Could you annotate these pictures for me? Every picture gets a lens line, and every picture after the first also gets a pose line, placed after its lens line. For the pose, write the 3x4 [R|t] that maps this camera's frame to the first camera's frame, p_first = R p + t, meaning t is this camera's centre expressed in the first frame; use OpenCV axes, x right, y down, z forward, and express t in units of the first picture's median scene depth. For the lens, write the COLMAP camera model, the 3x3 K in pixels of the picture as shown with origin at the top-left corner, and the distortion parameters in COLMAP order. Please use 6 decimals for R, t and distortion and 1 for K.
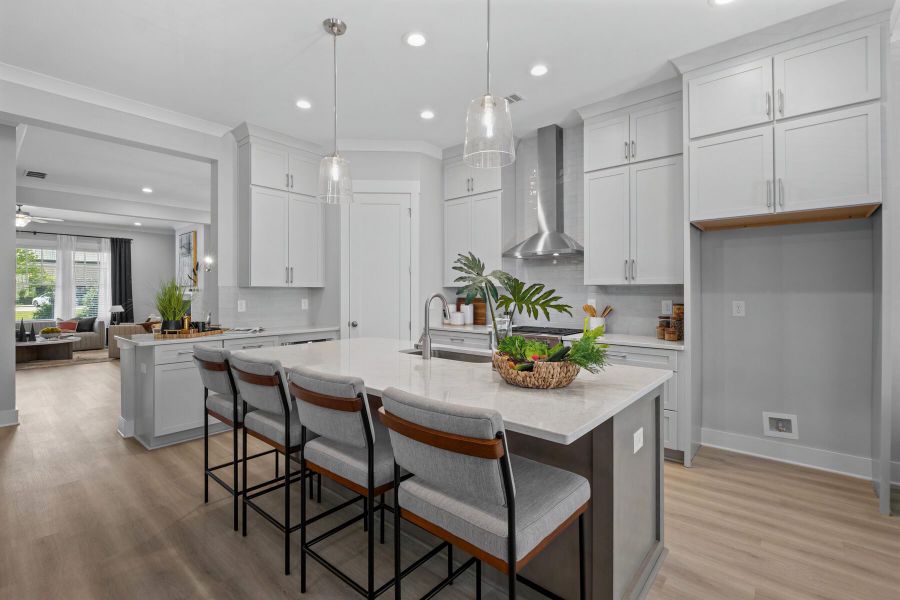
lens RADIAL K [[397.9, 0, 446.3], [0, 397.9, 292.2], [0, 0, 1]] dist [-0.003198, -0.003771]
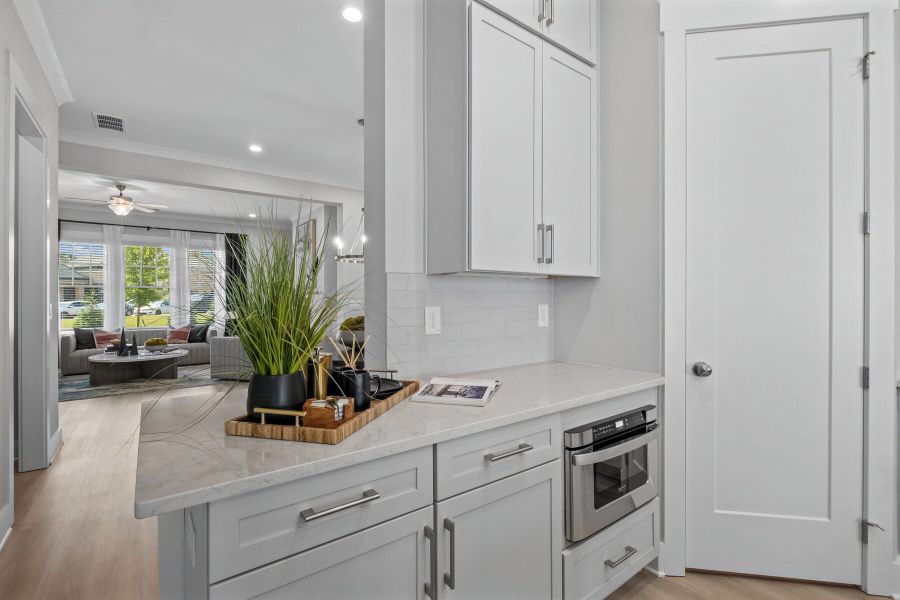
lens RADIAL K [[397.9, 0, 450.6], [0, 397.9, 298.4], [0, 0, 1]] dist [-0.003198, -0.003771]
pose [[0.975832, -0.000709, -0.218523, -0.195080], [0.001023, 0.999999, 0.001321, 0.005288], [0.218522, -0.001513, 0.975831, 0.287307]]
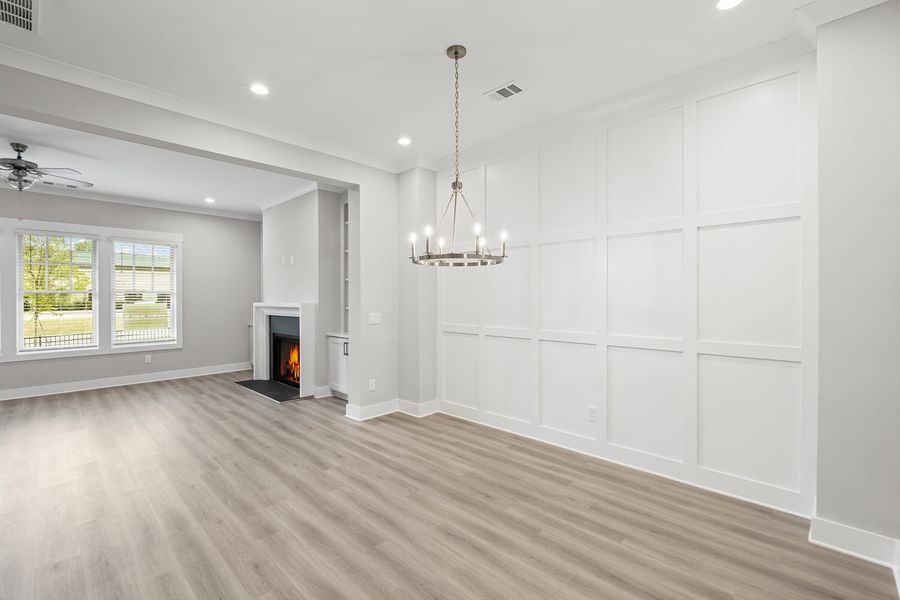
lens RADIAL K [[397.9, 0, 450.3], [0, 397.9, 295.4], [0, 0, 1]] dist [-0.003198, -0.003771]
pose [[0.998126, -0.003314, -0.061095, -0.371639], [0.003378, 0.999994, 0.000940, -0.012876], [0.061091, -0.001145, 0.998132, 0.401616]]
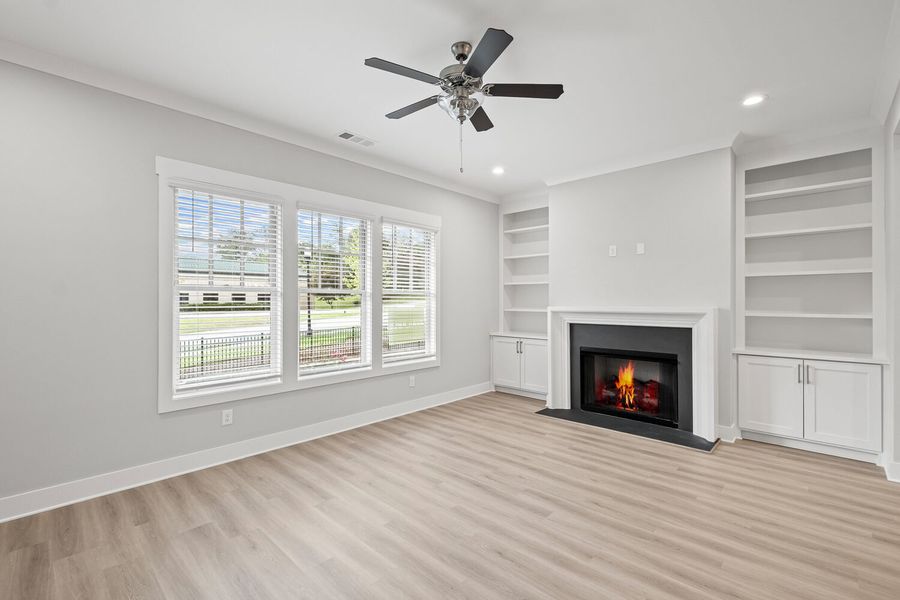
lens RADIAL K [[397.9, 0, 442.2], [0, 397.9, 298.8], [0, 0, 1]] dist [-0.003198, -0.003771]
pose [[0.998305, 0.001182, -0.058194, -0.899205], [-0.001224, 0.999999, -0.000689, -0.010371], [0.058193, 0.000759, 0.998305, 0.551192]]
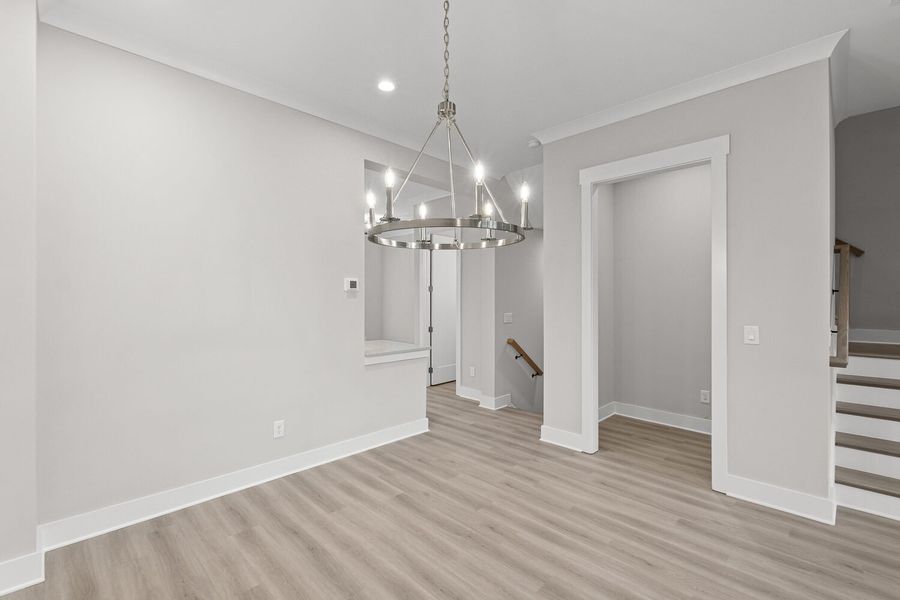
lens RADIAL K [[402.5, 0, 441.9], [0, 402.5, 299.7], [0, 0, 1]] dist [0.002157, -0.003086]
pose [[0.998558, 0.003954, -0.053540, -0.377067], [-0.003736, 0.999984, 0.004175, -0.011360], [0.053556, -0.003969, 0.998557, 0.532154]]
